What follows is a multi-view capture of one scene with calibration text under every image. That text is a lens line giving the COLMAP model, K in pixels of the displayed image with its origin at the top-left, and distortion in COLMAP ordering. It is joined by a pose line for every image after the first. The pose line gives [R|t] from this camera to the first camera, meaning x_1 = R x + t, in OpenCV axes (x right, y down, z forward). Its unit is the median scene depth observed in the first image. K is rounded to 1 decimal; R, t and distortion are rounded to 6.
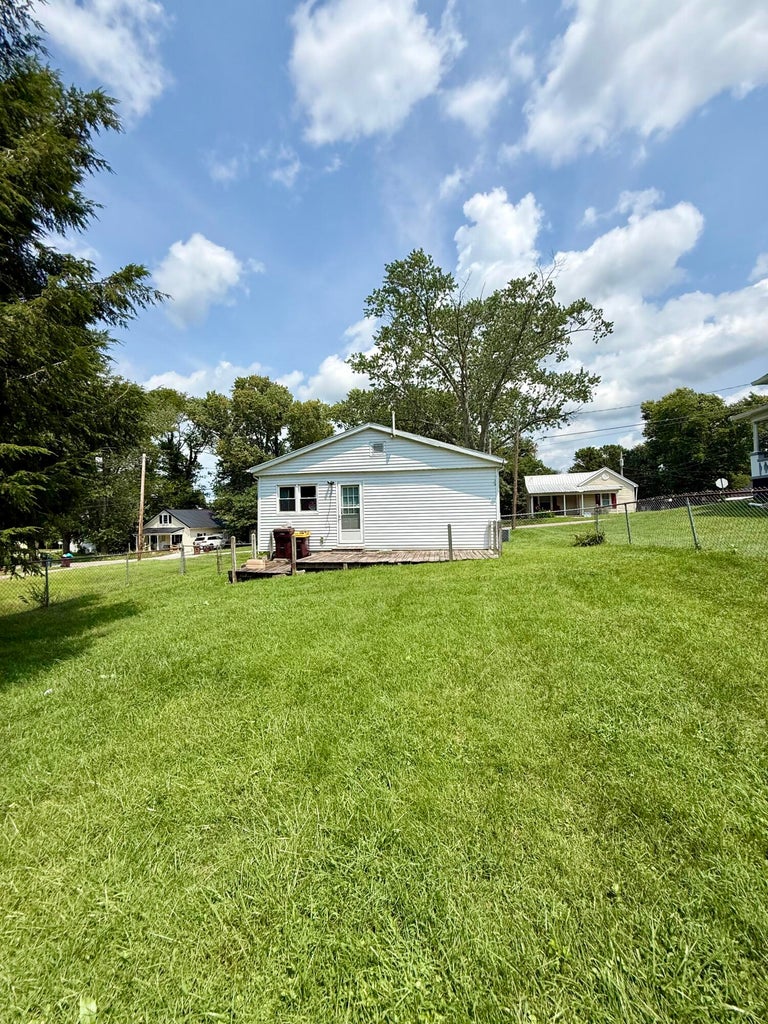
lens RADIAL K [[411.5, 0, 368.4], [0, 411.5, 508.8], [0, 0, 1]] dist [0.069433, -0.000008]
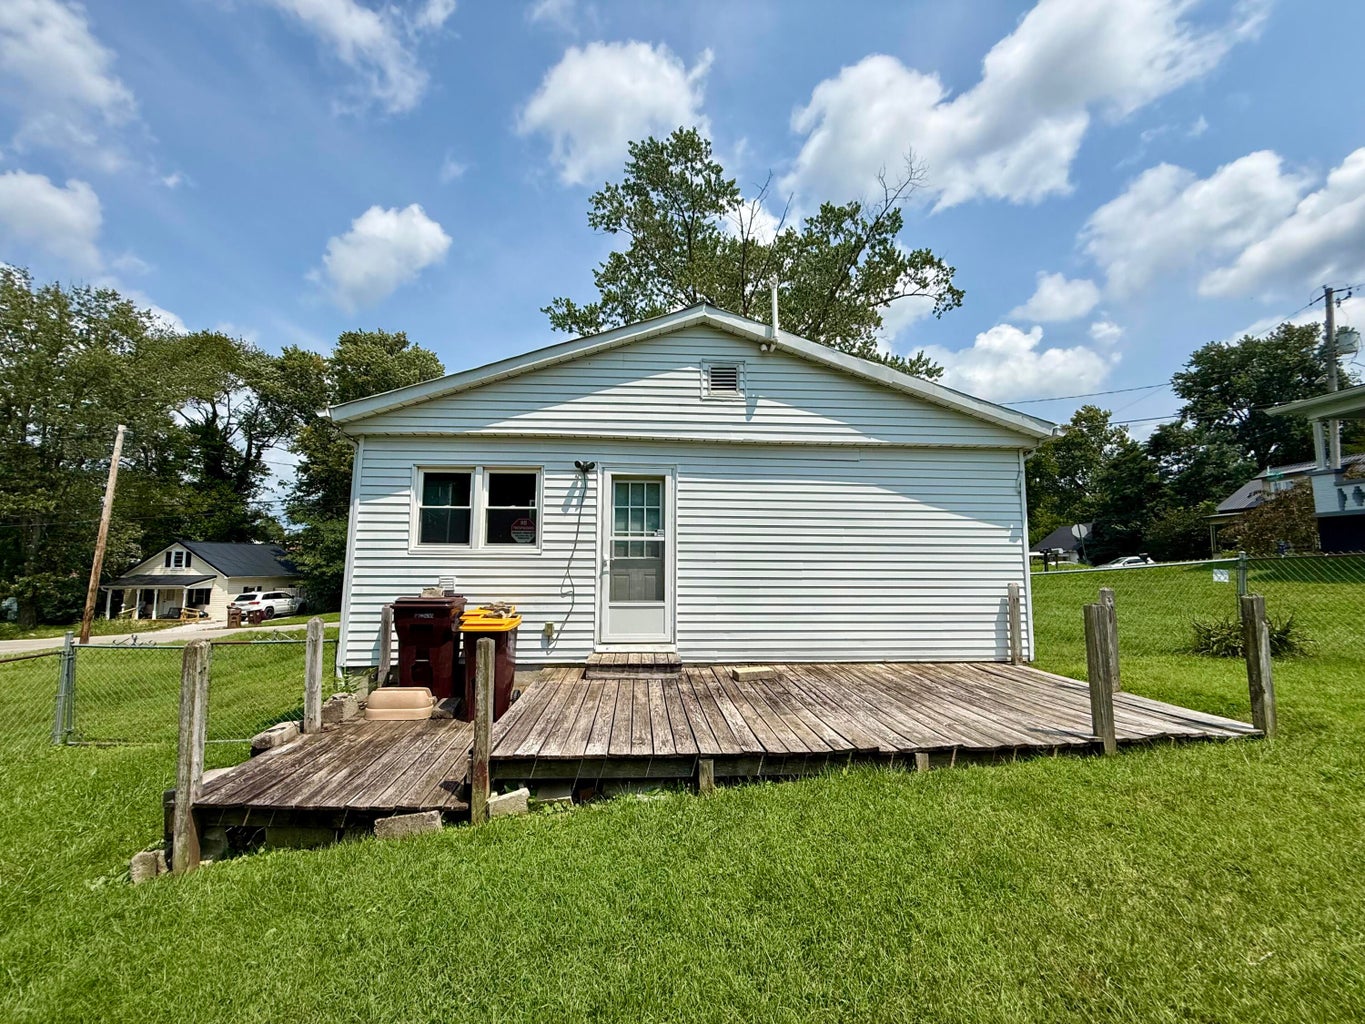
lens RADIAL K [[547.2, 0, 677.7], [0, 547.2, 517.0], [0, 0, 1]] dist [0.000034, -0.000130]
pose [[0.968743, 0.046514, 0.243669, -0.042019], [-0.029473, 0.996887, -0.073122, 0.003767], [-0.246311, 0.063655, 0.967098, 0.180604]]
